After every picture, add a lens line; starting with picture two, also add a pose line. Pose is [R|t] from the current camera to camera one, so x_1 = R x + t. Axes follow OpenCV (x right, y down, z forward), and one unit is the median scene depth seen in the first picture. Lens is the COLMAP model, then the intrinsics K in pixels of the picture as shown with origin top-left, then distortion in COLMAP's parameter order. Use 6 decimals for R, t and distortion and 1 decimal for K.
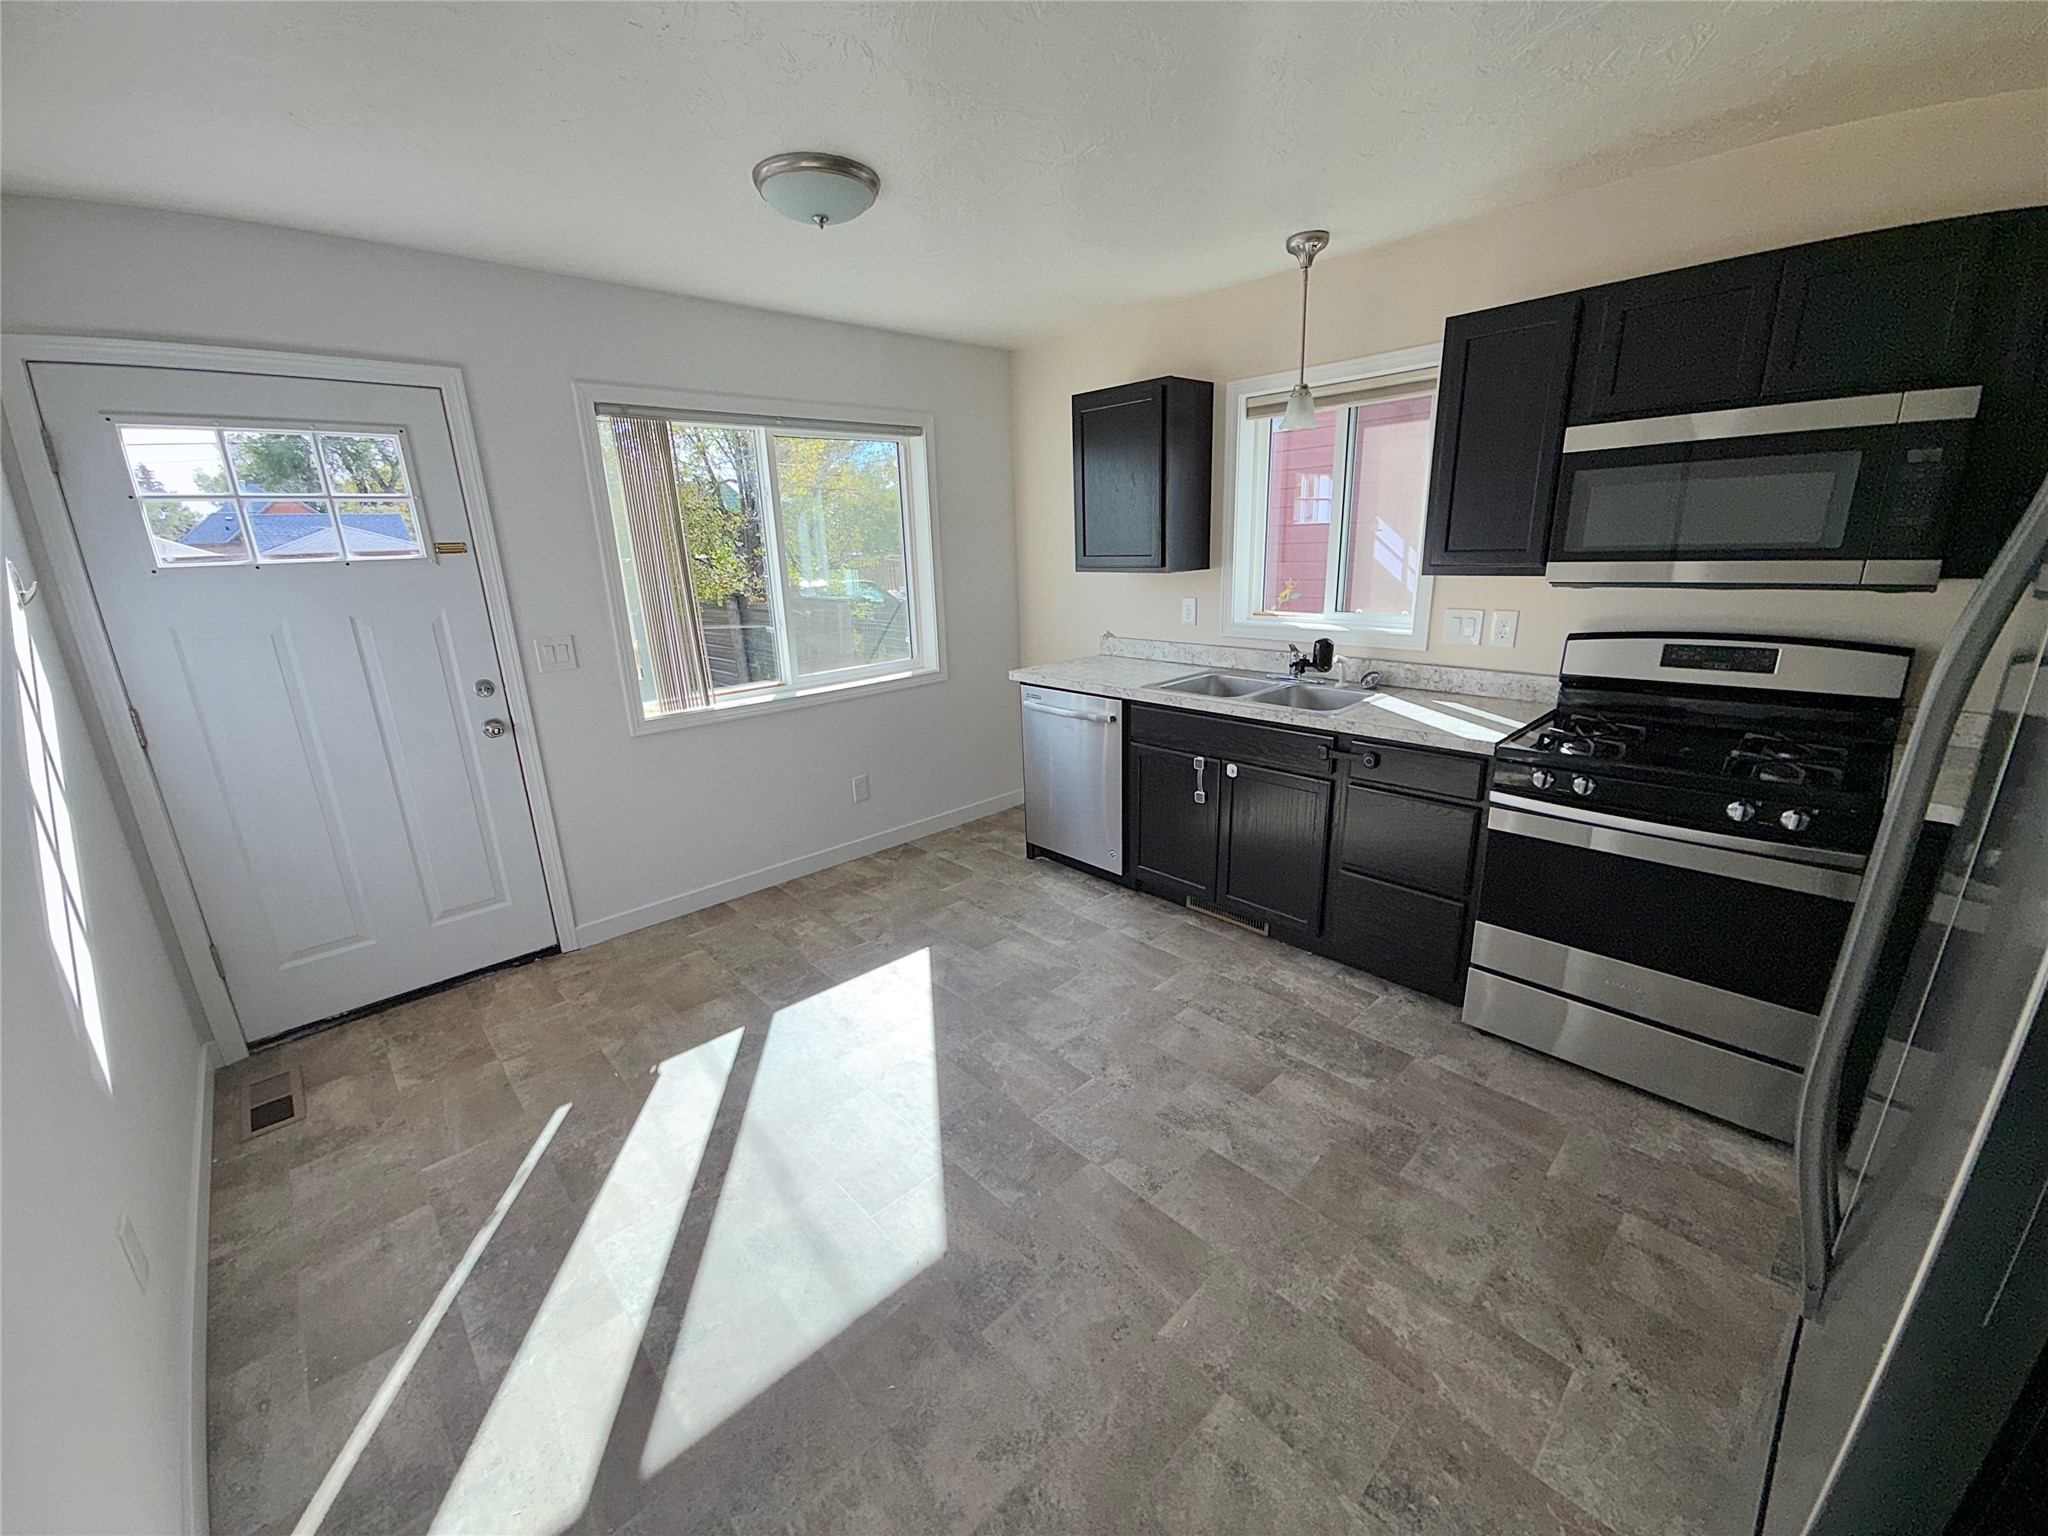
lens RADIAL K [[812.9, 0, 1024.0], [0, 812.9, 768.0], [0, 0, 1]] dist [0.000649, 0.000285]
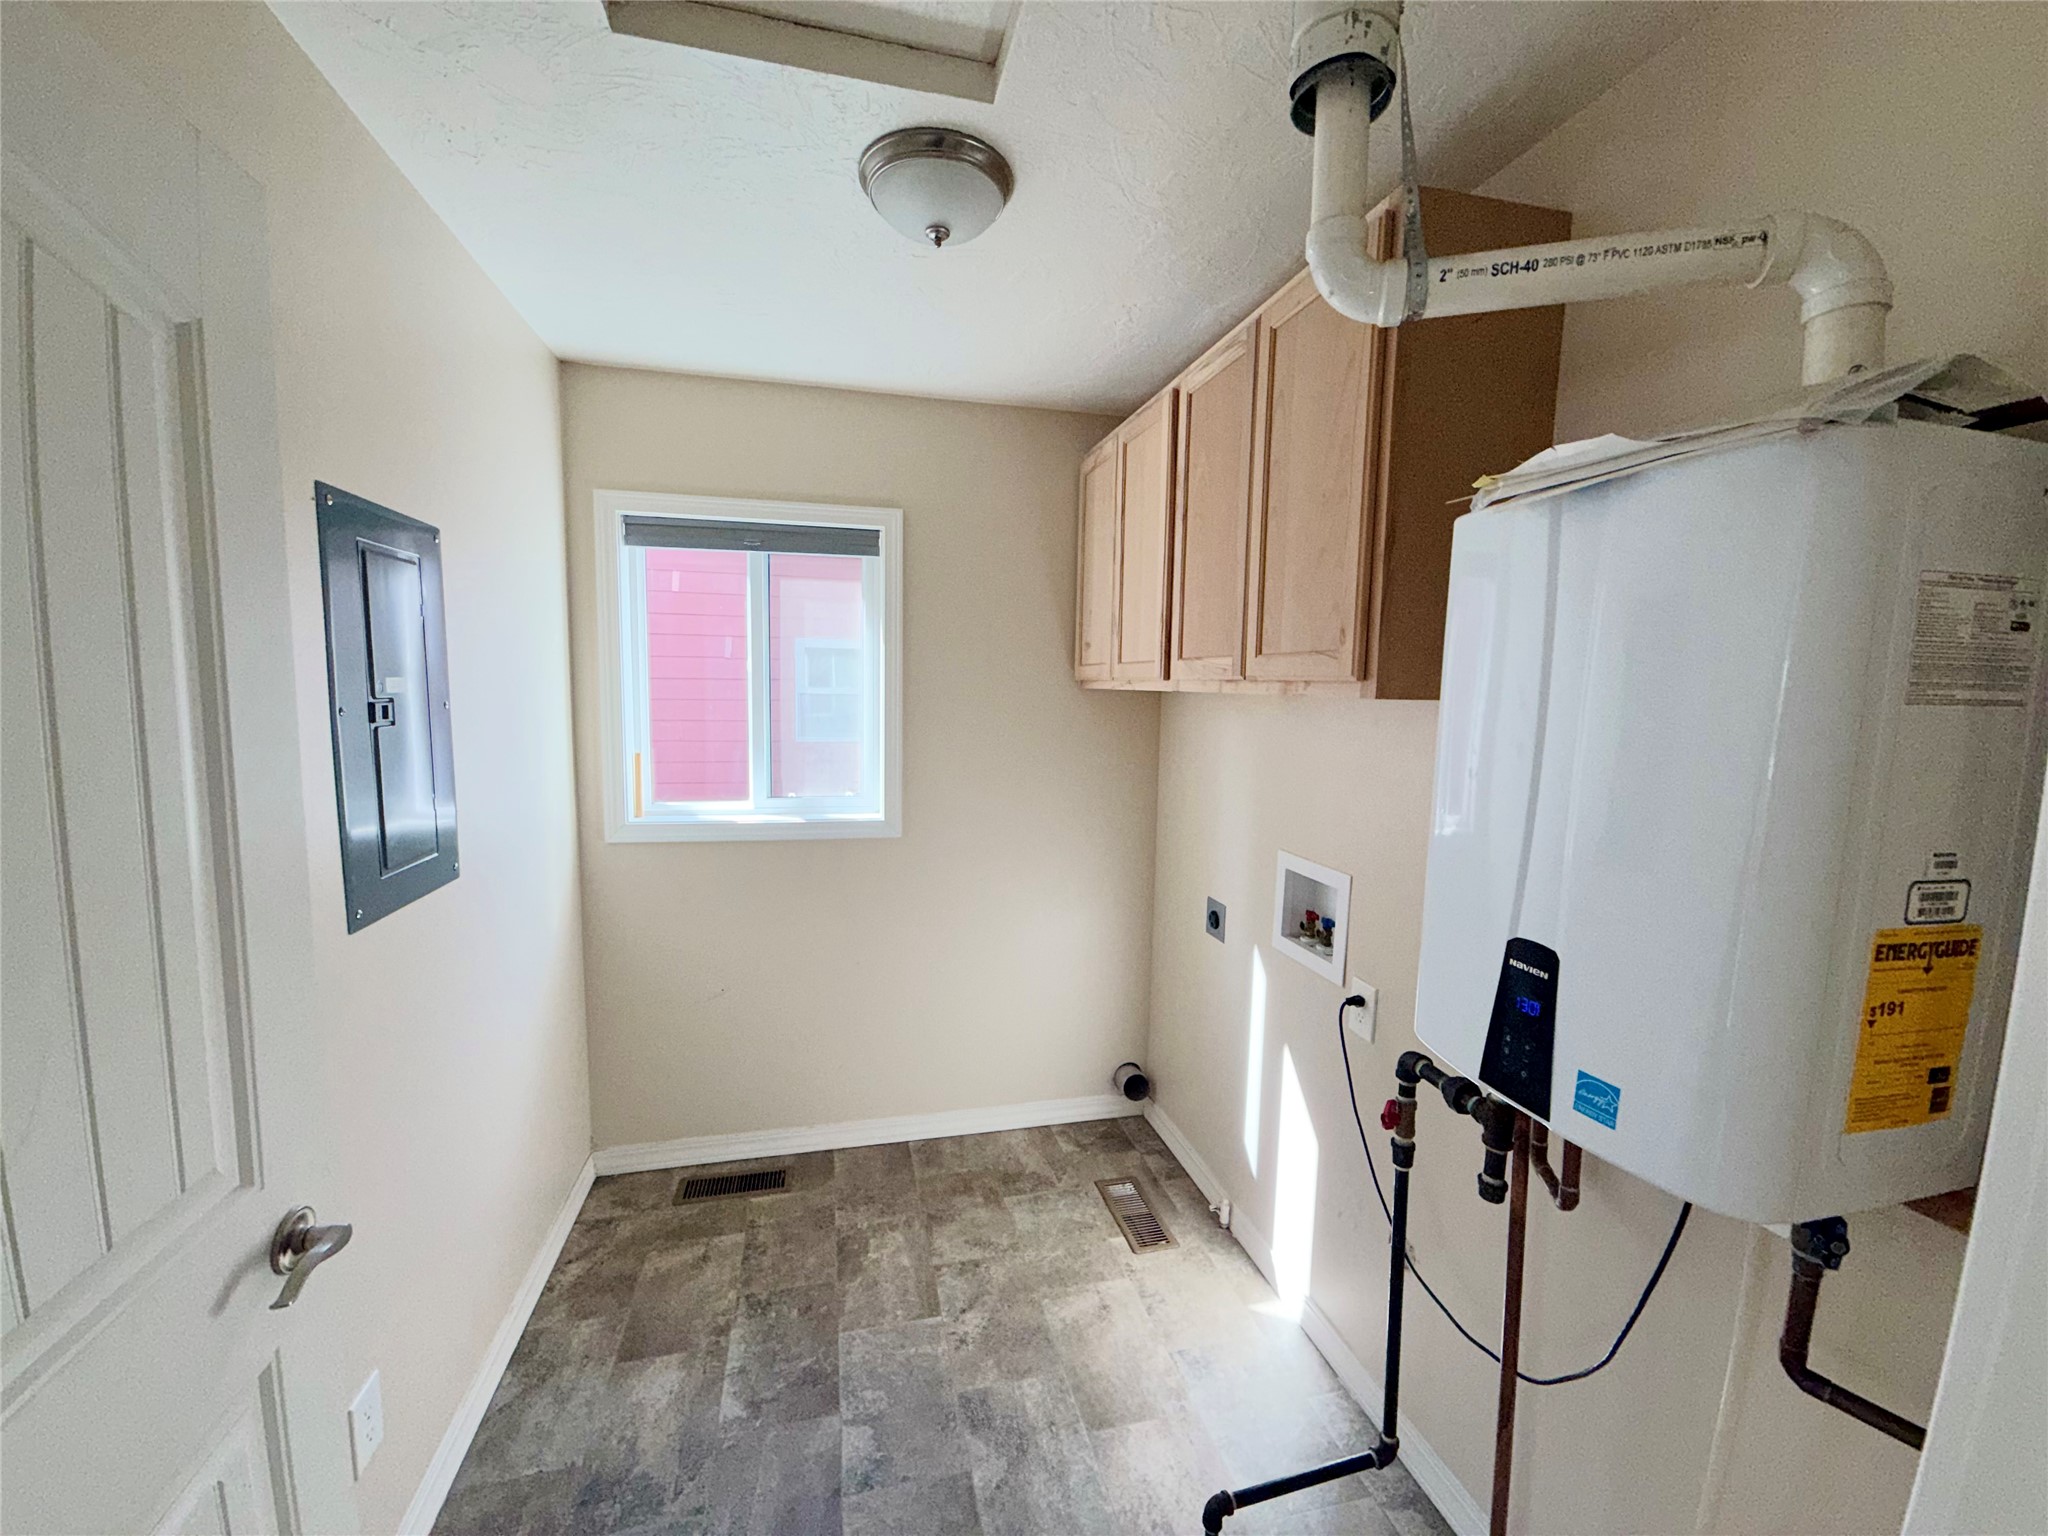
lens RADIAL K [[806.6, 0, 1024.0], [0, 806.6, 768.0], [0, 0, 1]] dist [0.030304, 0.000102]
pose [[0.869925, 0.094574, -0.484030, 0.479036], [-0.183446, 0.973071, -0.139571, -0.069125], [0.457796, 0.210210, 0.863849, 0.162435]]
